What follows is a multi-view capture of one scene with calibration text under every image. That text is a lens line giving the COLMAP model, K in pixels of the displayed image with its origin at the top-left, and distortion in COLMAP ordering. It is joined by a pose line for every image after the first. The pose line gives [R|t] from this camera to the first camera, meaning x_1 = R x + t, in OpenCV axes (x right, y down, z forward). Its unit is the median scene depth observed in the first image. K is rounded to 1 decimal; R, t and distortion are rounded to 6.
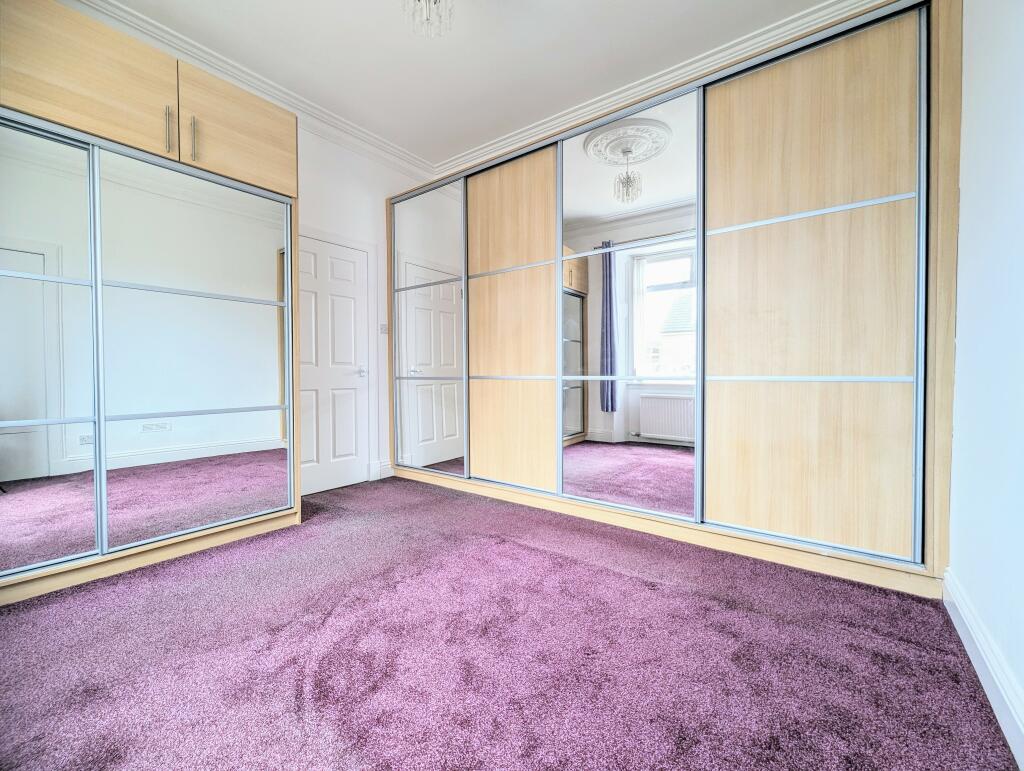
lens RADIAL K [[423.5, 0, 509.1], [0, 423.5, 381.7], [0, 0, 1]] dist [0.001411, -0.000997]
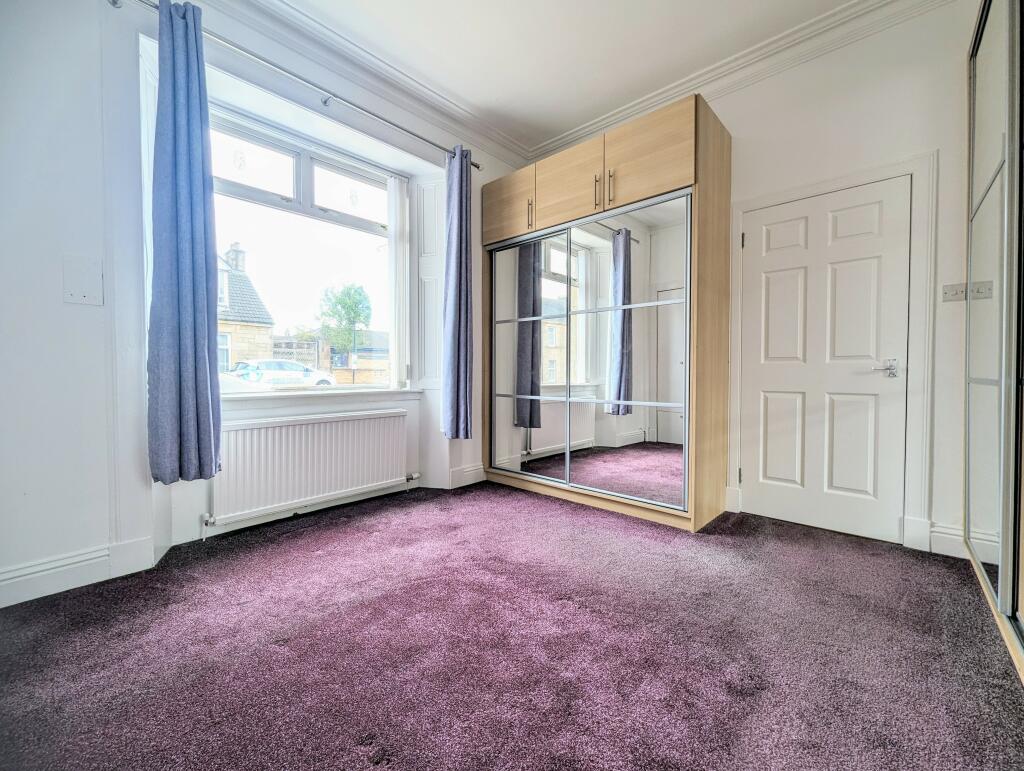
lens RADIAL K [[423.5, 0, 509.1], [0, 423.5, 381.7], [0, 0, 1]] dist [0.001411, -0.000997]
pose [[-0.088849, 0.021515, -0.995813, 0.500215], [-0.020206, 0.999522, 0.023398, -0.011059], [0.995840, 0.022200, -0.088372, 0.721874]]
